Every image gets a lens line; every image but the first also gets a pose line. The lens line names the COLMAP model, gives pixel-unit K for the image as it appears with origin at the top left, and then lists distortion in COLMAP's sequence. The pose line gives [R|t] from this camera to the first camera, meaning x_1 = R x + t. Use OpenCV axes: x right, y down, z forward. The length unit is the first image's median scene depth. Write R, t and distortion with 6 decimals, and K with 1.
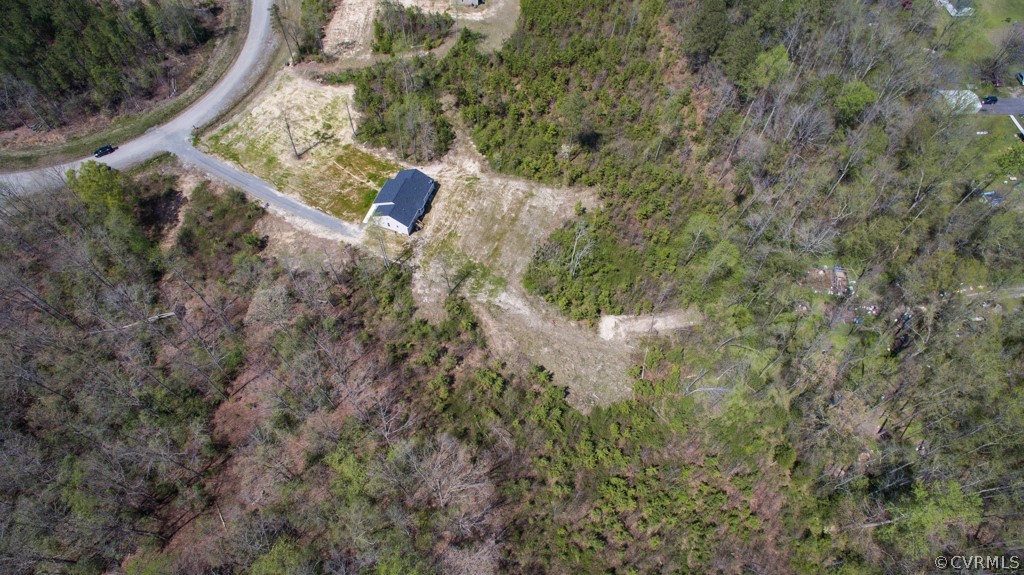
lens RADIAL K [[595.7, 0, 512.0], [0, 595.7, 287.5], [0, 0, 1]] dist [-0.121130, 0.086379]
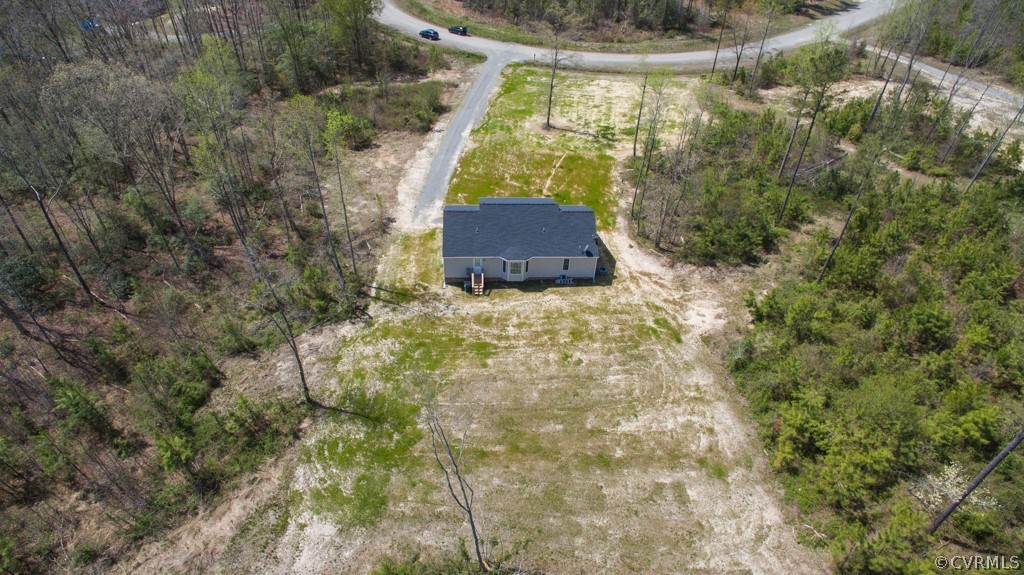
lens RADIAL K [[595.7, 0, 512.0], [0, 595.7, 287.5], [0, 0, 1]] dist [-0.121130, 0.086379]
pose [[0.376529, 0.593560, -0.711276, 0.149579], [-0.800876, 0.594471, 0.072126, -0.148632], [0.465644, 0.542486, 0.699203, 0.688257]]
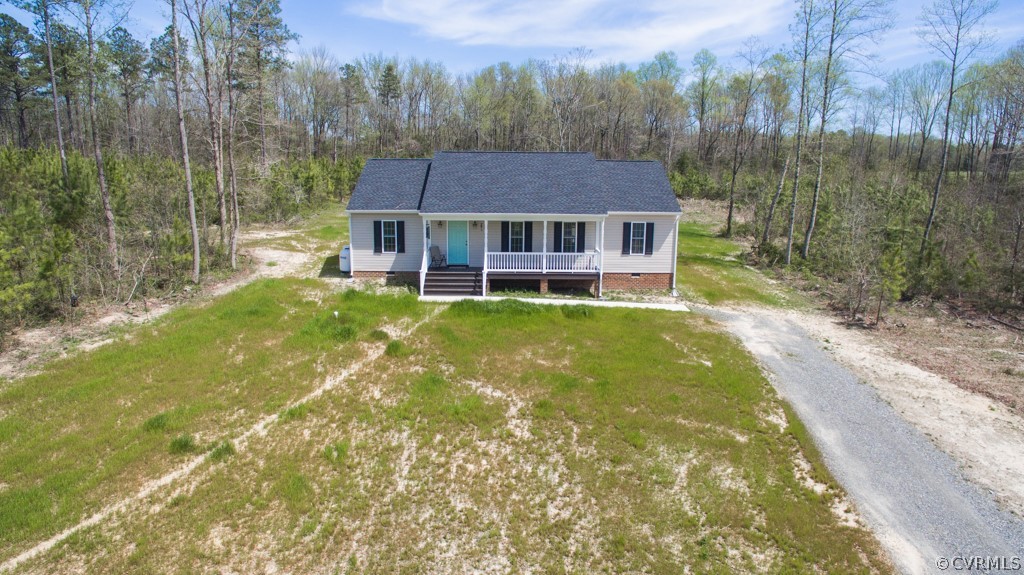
lens RADIAL K [[595.7, 0, 512.0], [0, 595.7, 287.5], [0, 0, 1]] dist [-0.121130, 0.086379]
pose [[-0.316825, -0.212297, 0.924420, -0.385976], [0.799647, 0.464358, 0.380704, -0.216914], [-0.510084, 0.859826, 0.022642, 0.987629]]
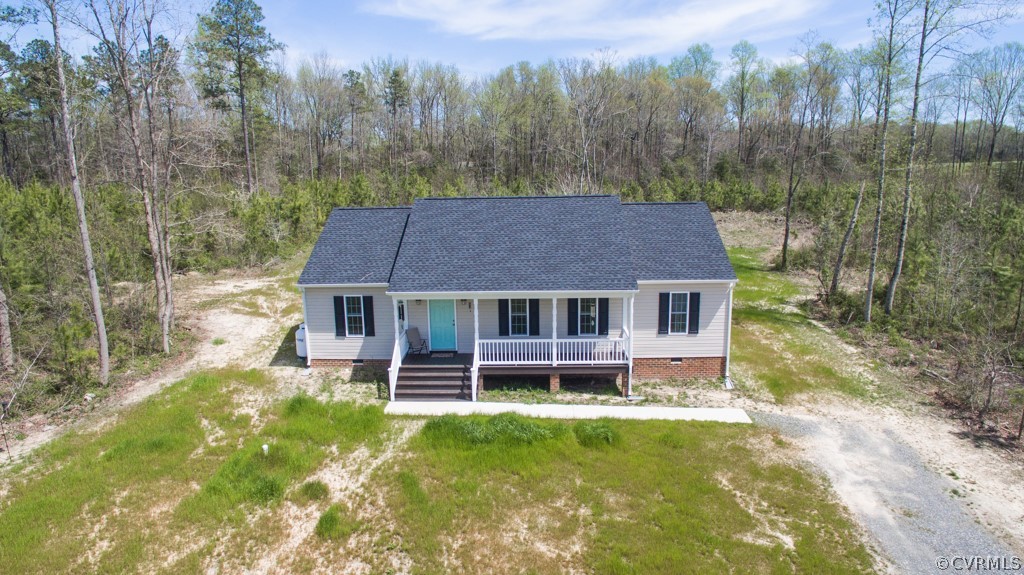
lens RADIAL K [[621.0, 0, 512.0], [0, 621.0, 287.5], [0, 0, 1]] dist [-0.115764, 0.079399]
pose [[-0.276839, -0.201035, 0.939652, -0.347546], [0.823609, 0.454096, 0.339802, -0.206586], [-0.495004, 0.867976, 0.039863, 0.966214]]
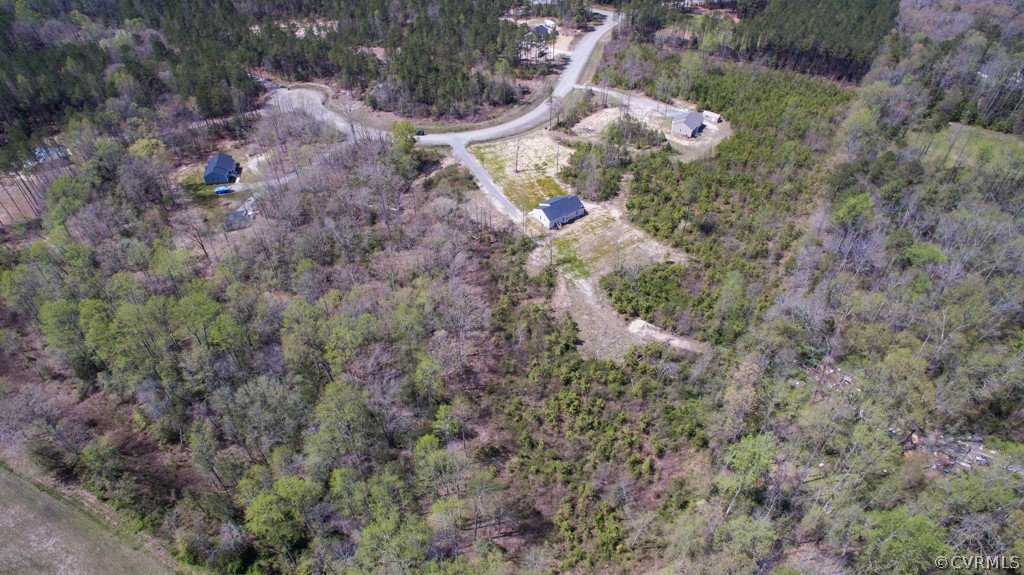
lens RADIAL K [[595.7, 0, 512.0], [0, 595.7, 287.5], [0, 0, 1]] dist [-0.121130, 0.086379]
pose [[0.813563, 0.376065, -0.443497, 0.427473], [-0.491144, 0.852718, -0.177904, 0.319351], [0.311275, 0.362557, 0.878442, -0.236511]]
